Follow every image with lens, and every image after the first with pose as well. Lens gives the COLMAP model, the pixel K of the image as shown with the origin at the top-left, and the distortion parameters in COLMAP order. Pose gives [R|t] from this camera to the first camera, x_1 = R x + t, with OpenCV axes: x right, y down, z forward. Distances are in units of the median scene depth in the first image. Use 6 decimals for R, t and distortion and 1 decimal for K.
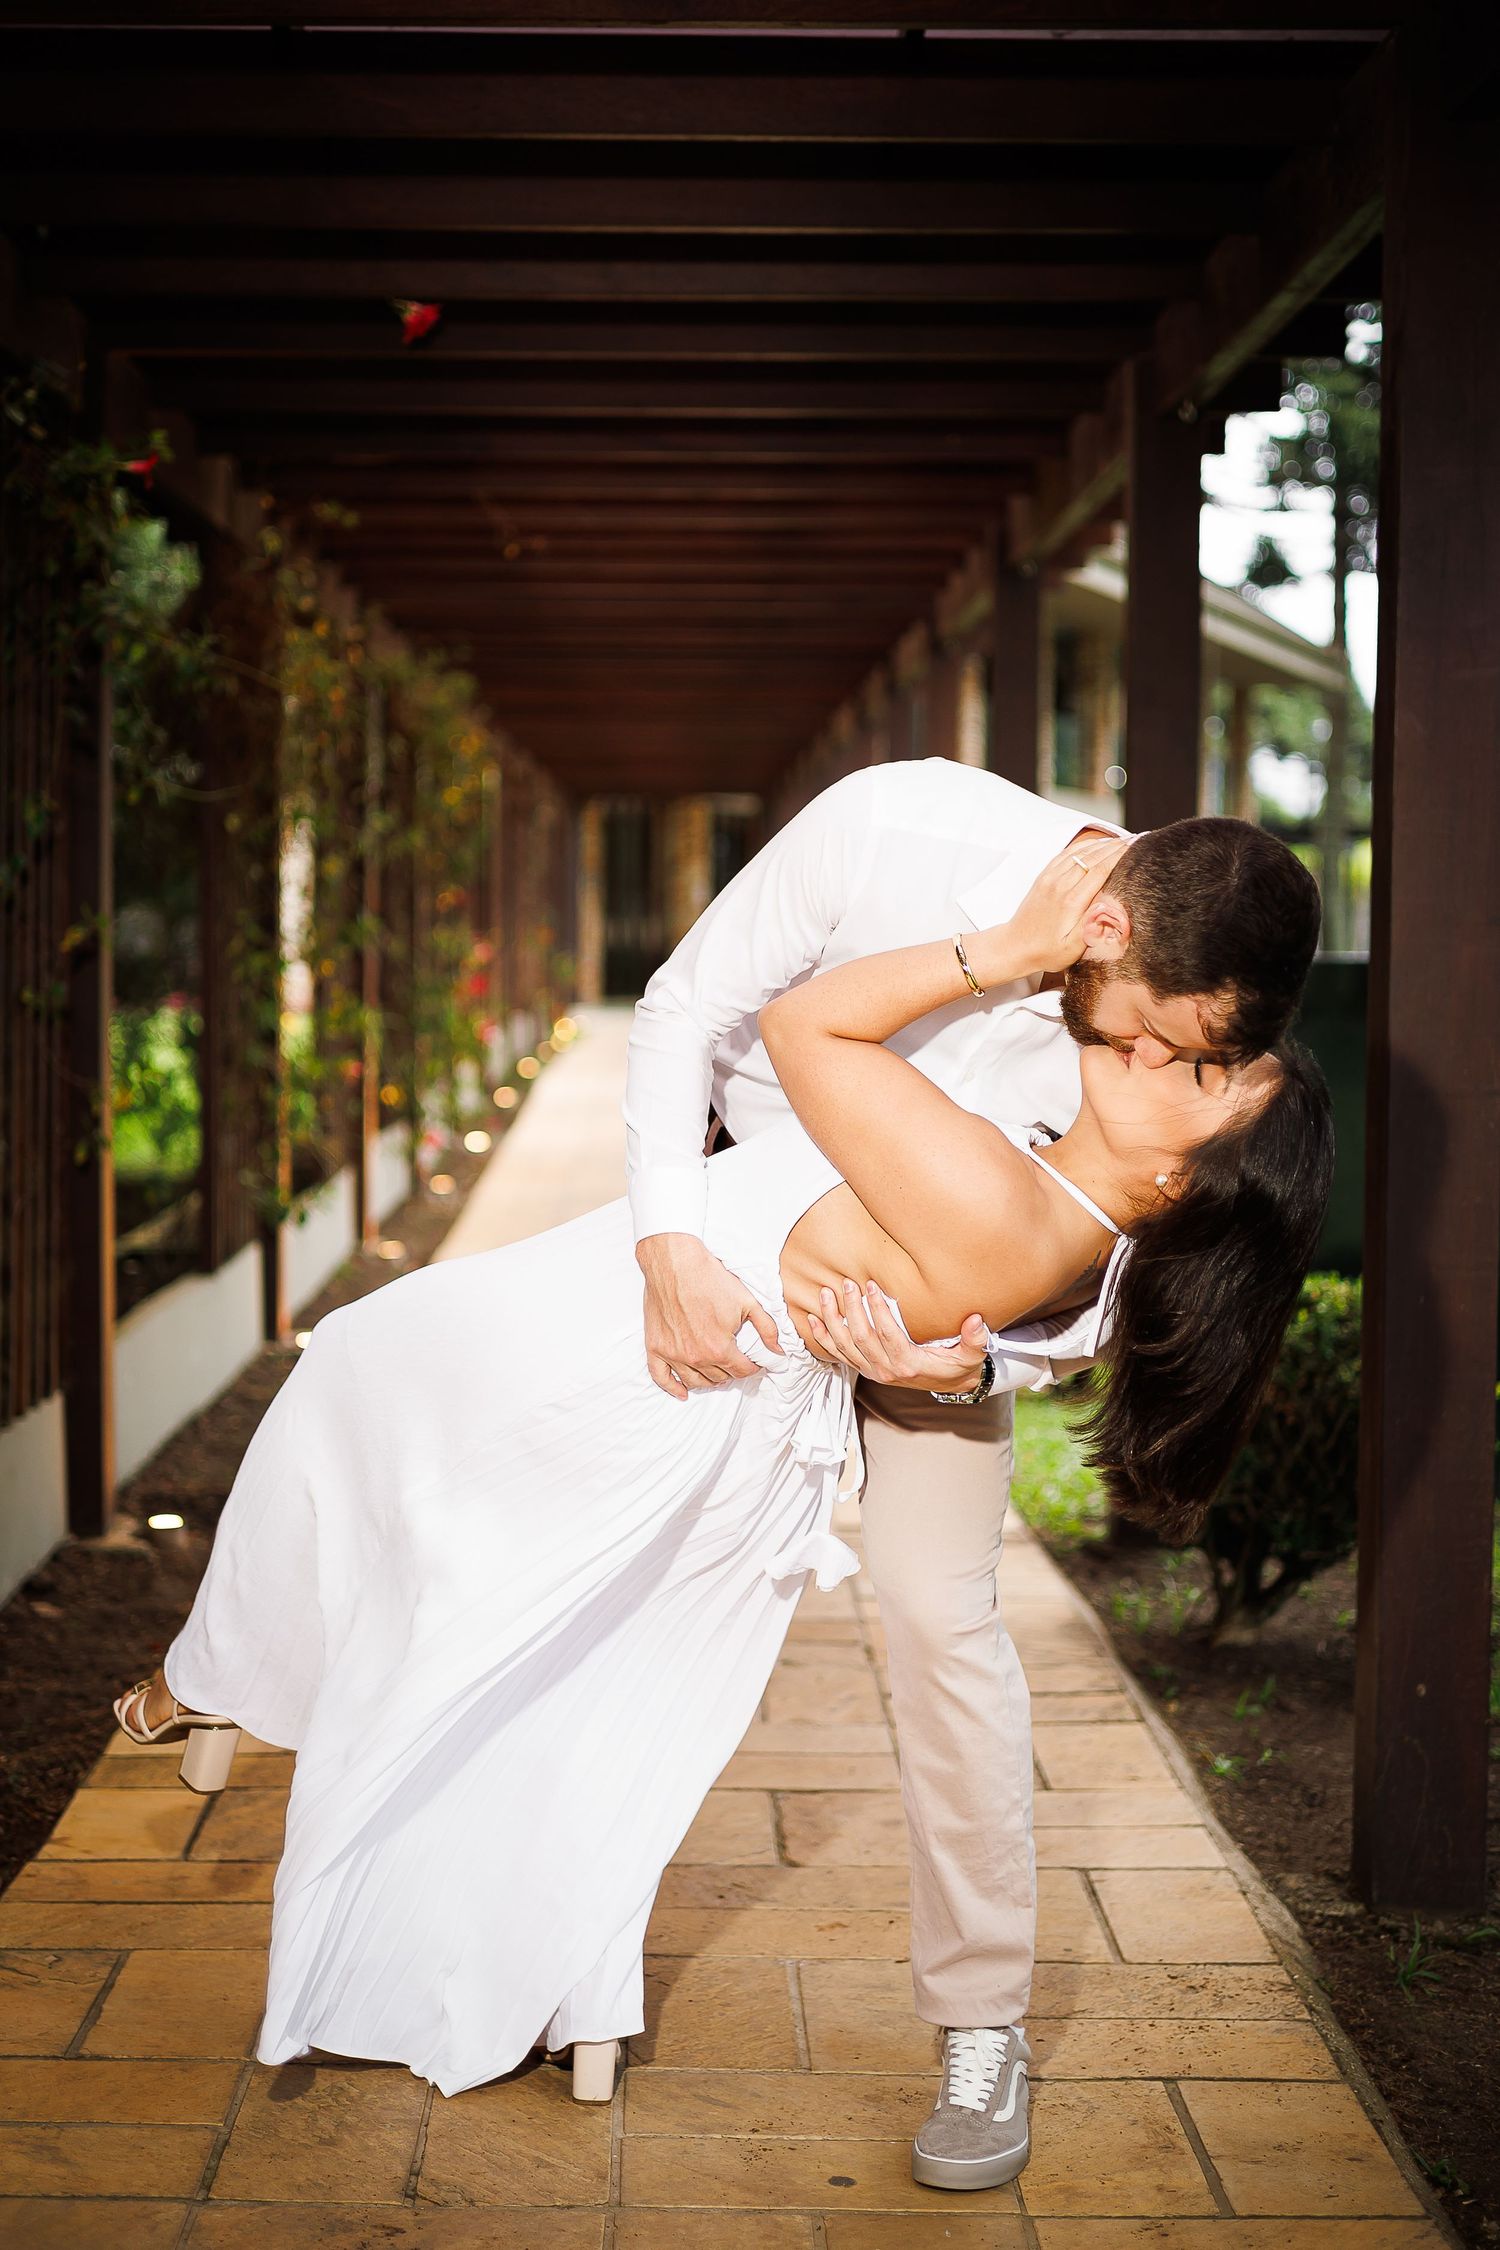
lens RADIAL K [[3344.7, 0, 750.0], [0, 3344.7, 1125.0], [0, 0, 1]] dist [0.026815, -0.178569]
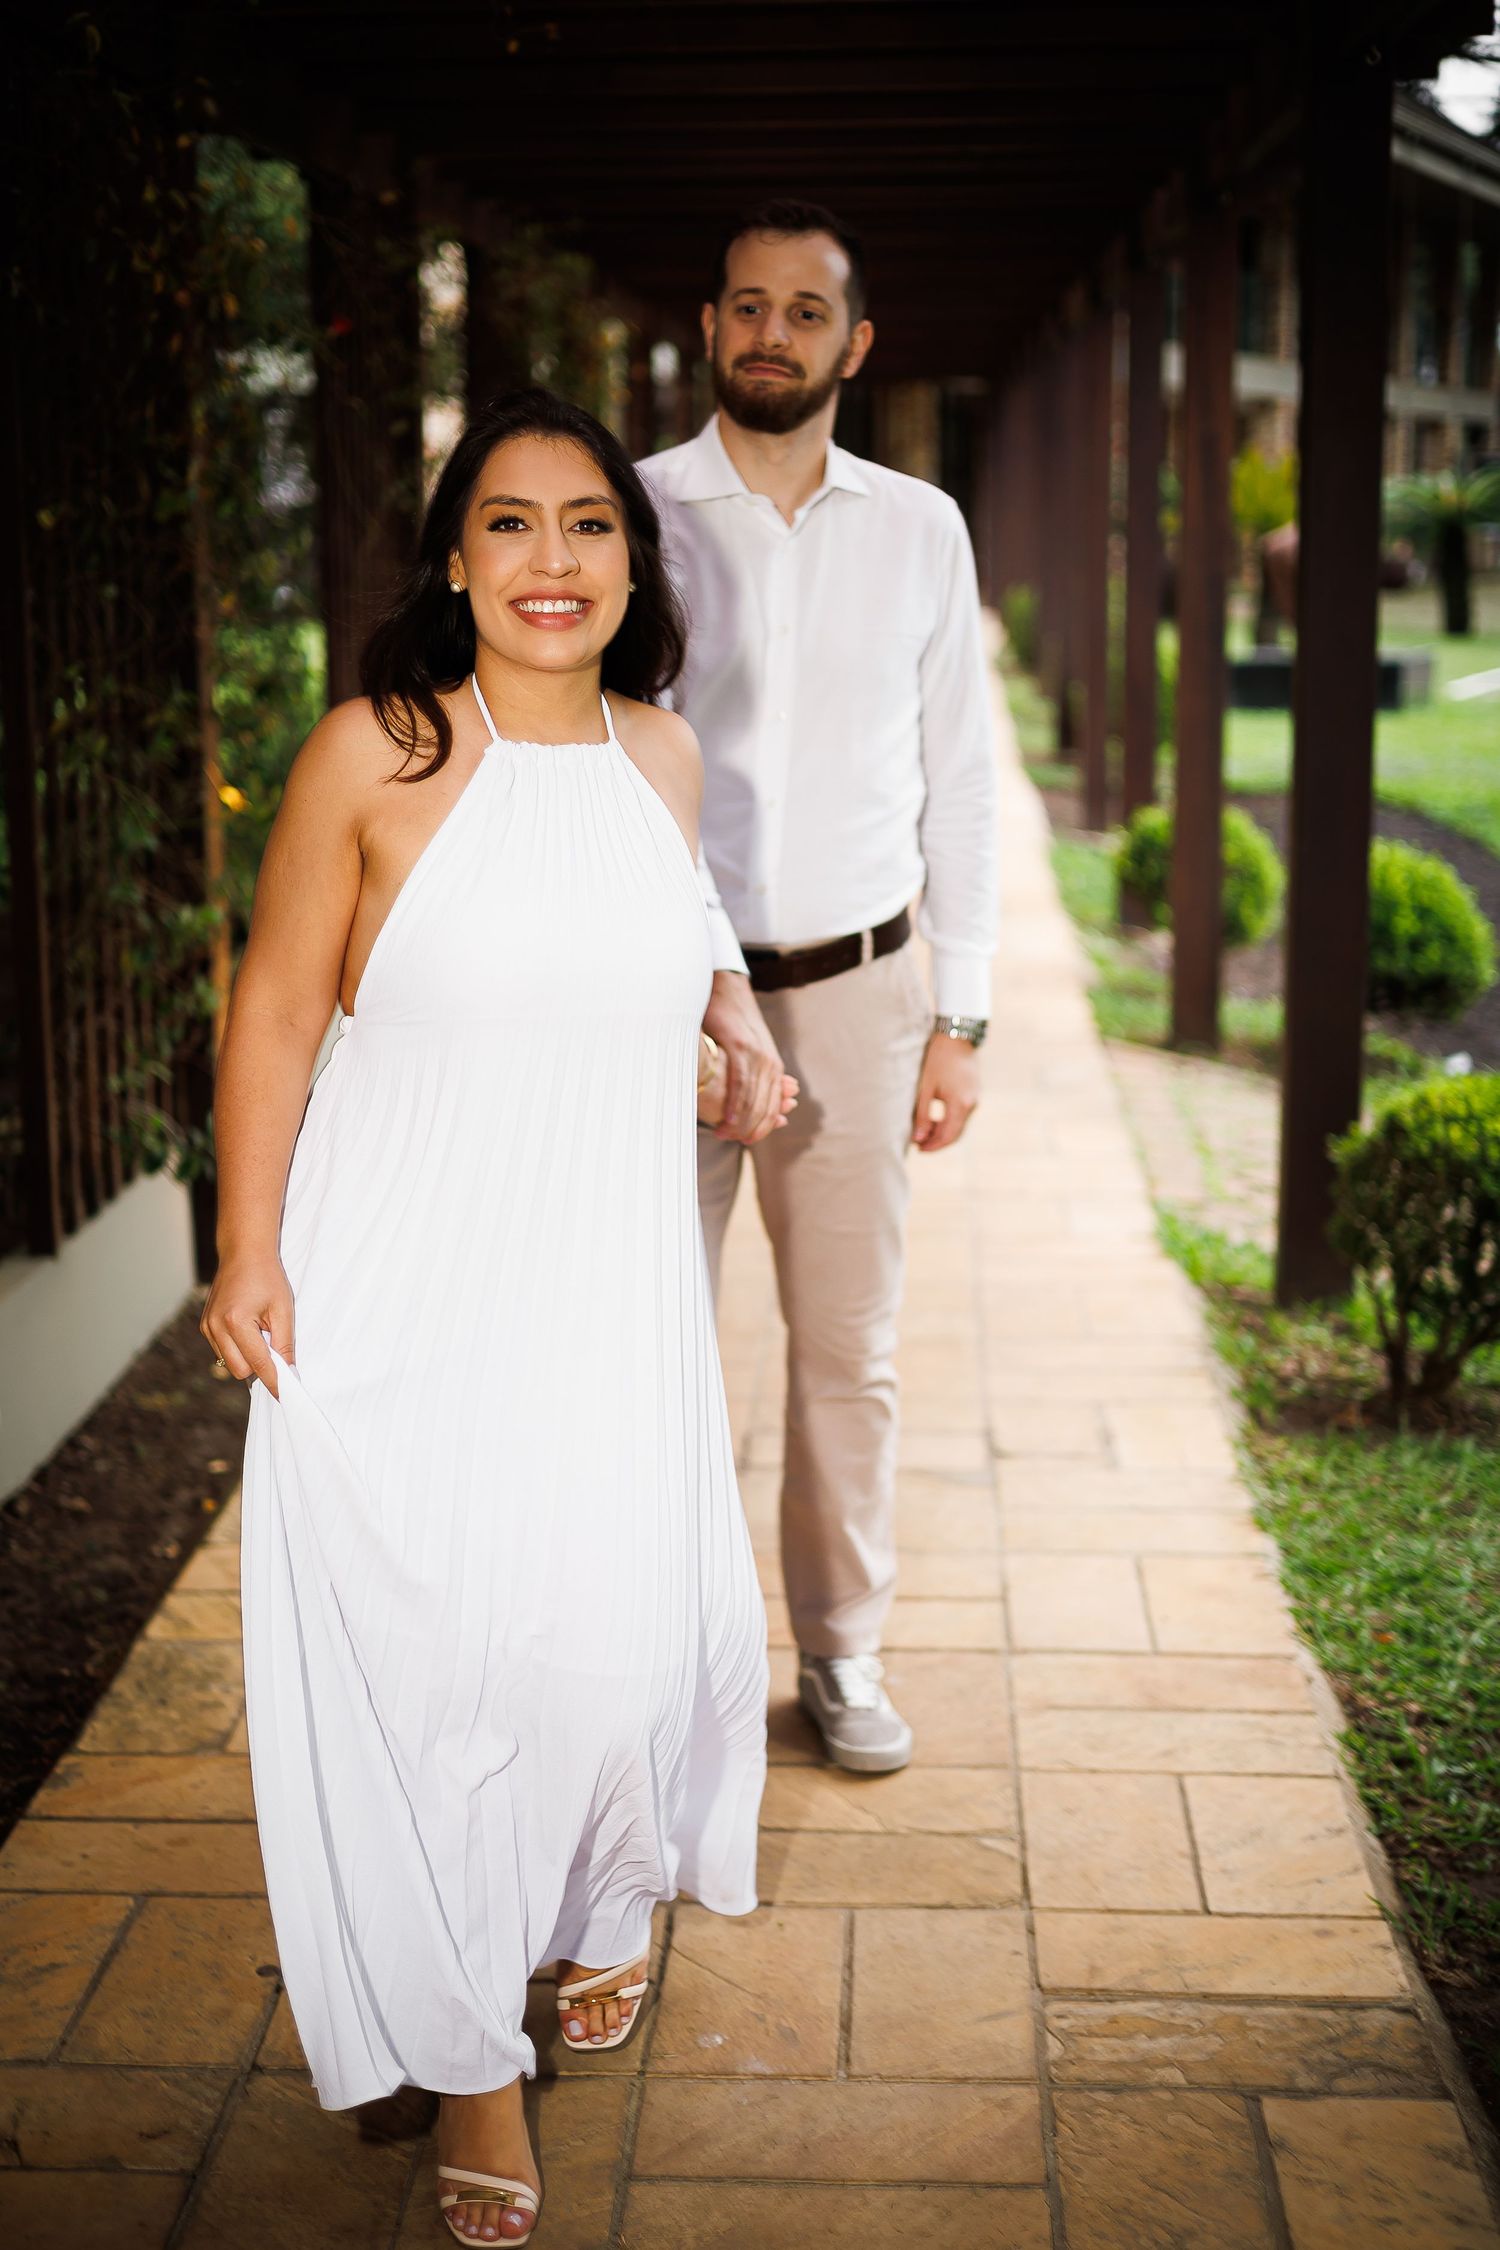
lens RADIAL K [[3214.0, 0, 750.0], [0, 3214.0, 1125.0], [0, 0, 1]] dist [0.017300, -0.073633]
pose [[0.997325, -0.001033, -0.073094, 0.020038], [0.010685, 0.991220, 0.131789, -0.082149], [0.072316, -0.132217, 0.988579, 0.609780]]
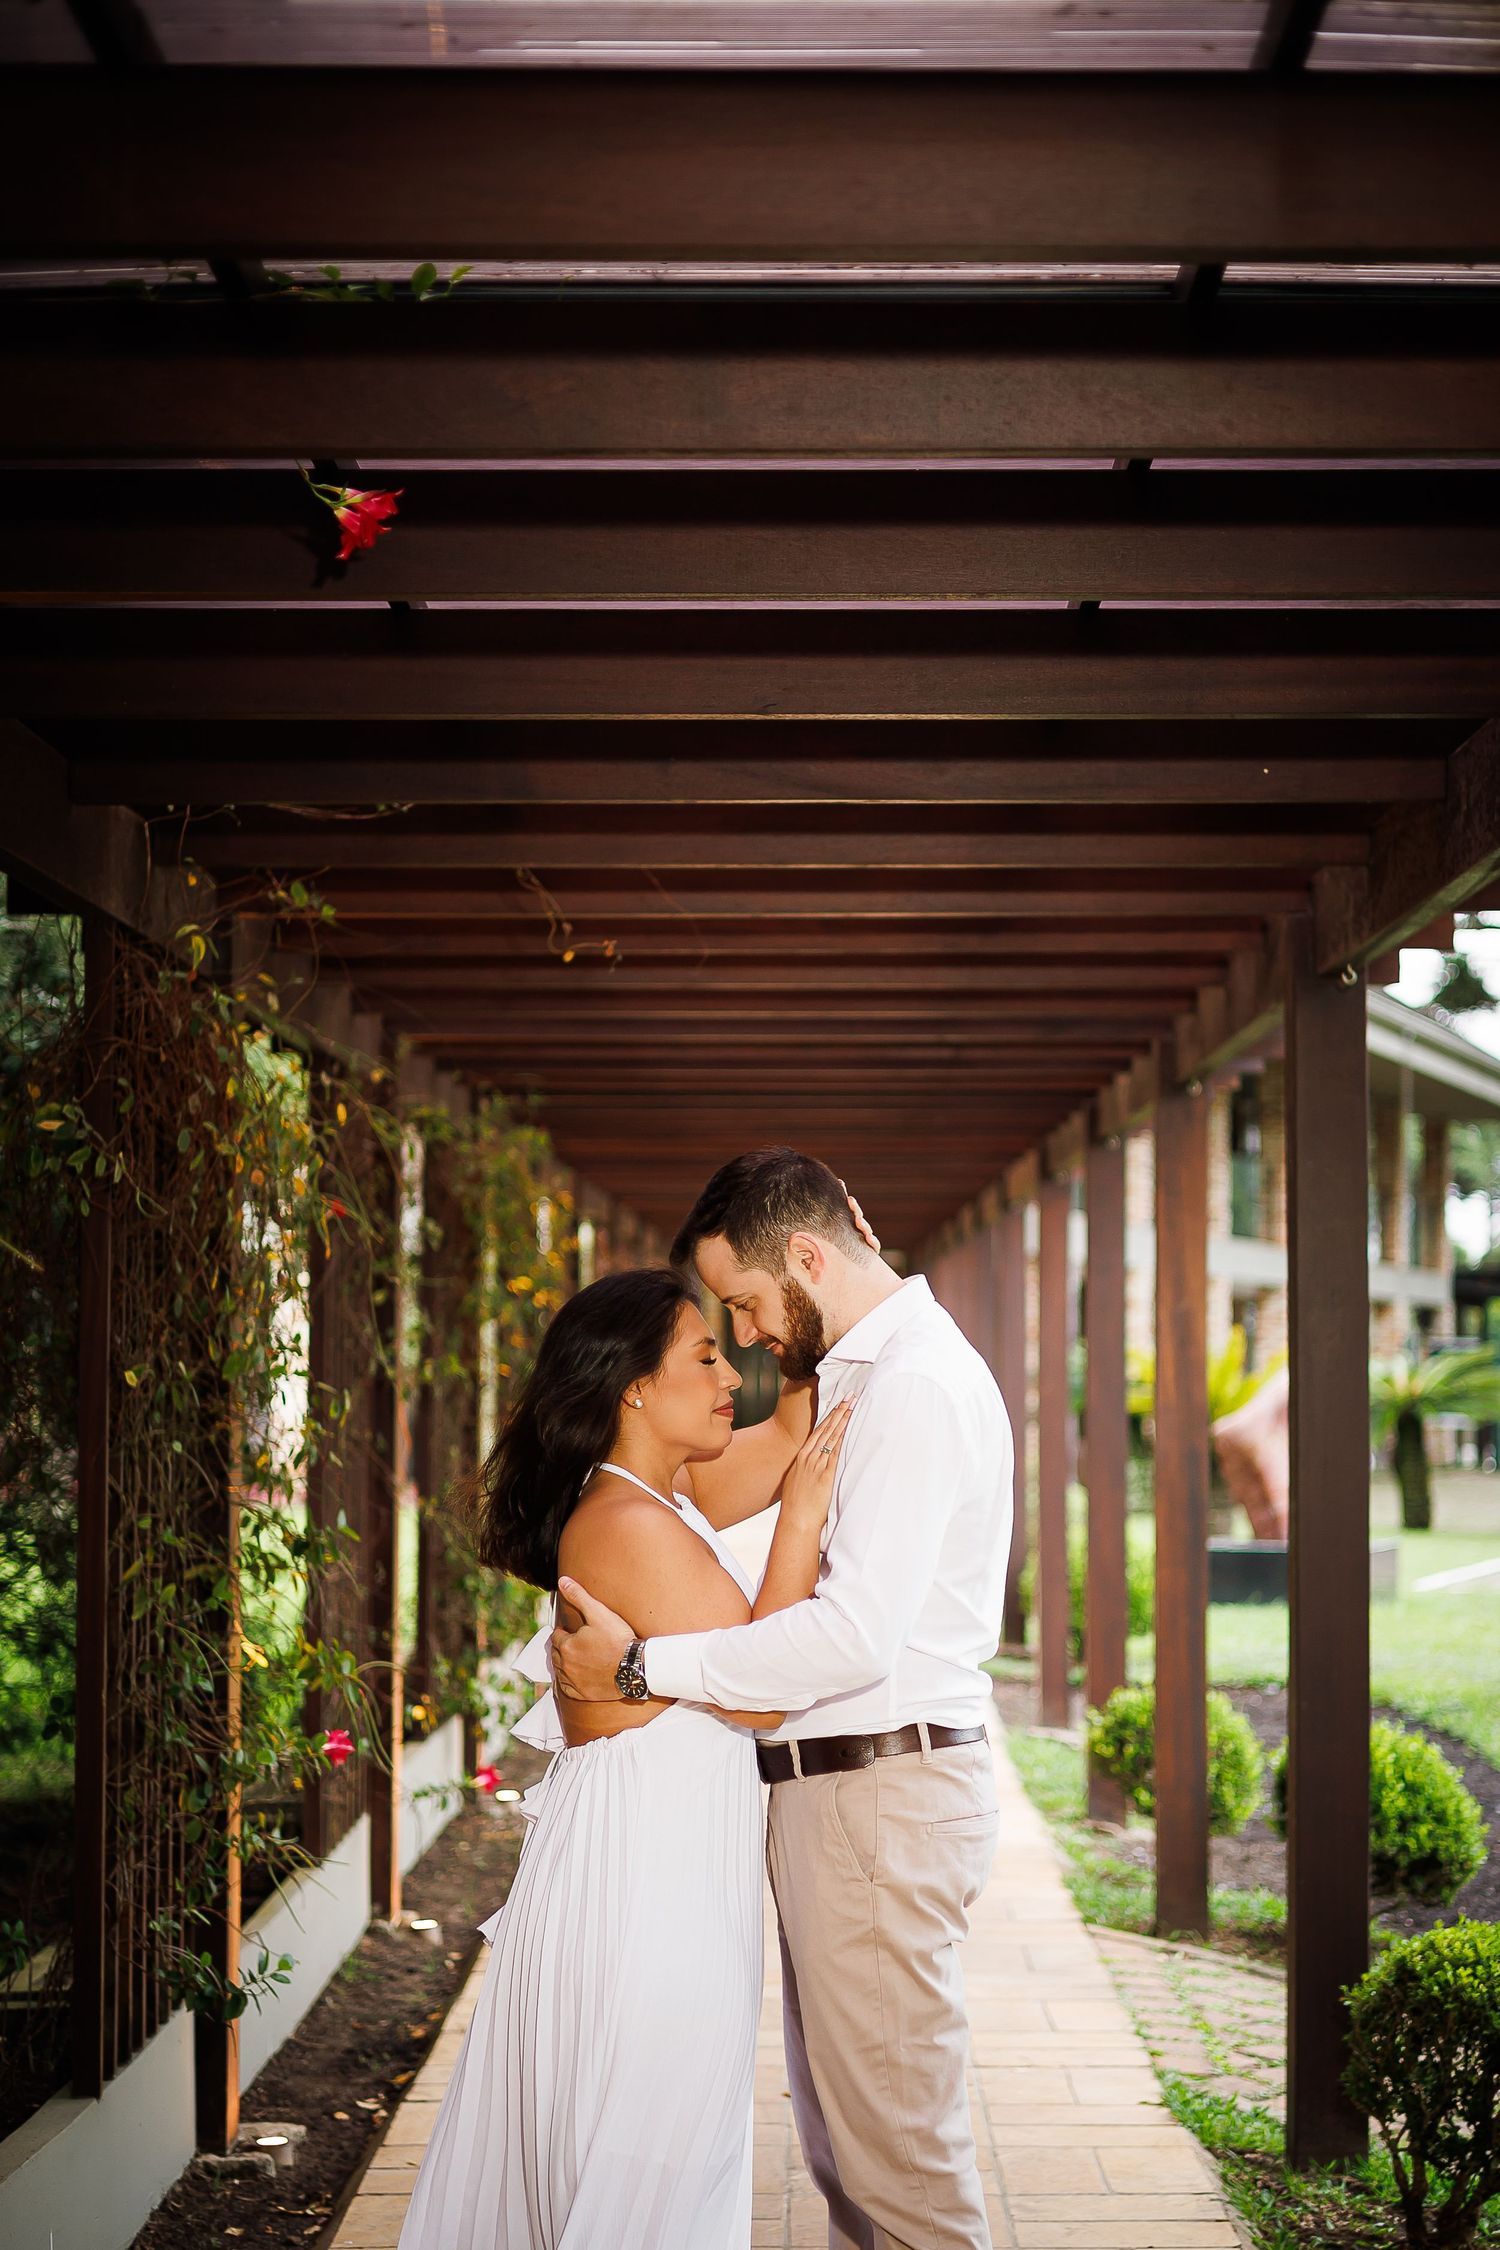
lens RADIAL K [[3645.3, 0, 858.6], [0, 3645.3, 1295.6], [0, 0, 1]] dist [0.022332, -0.145742]
pose [[0.999952, -0.005679, -0.008020, -0.014734], [0.004996, 0.996563, -0.082690, -0.068789], [0.008462, 0.082645, 0.996543, 0.443549]]
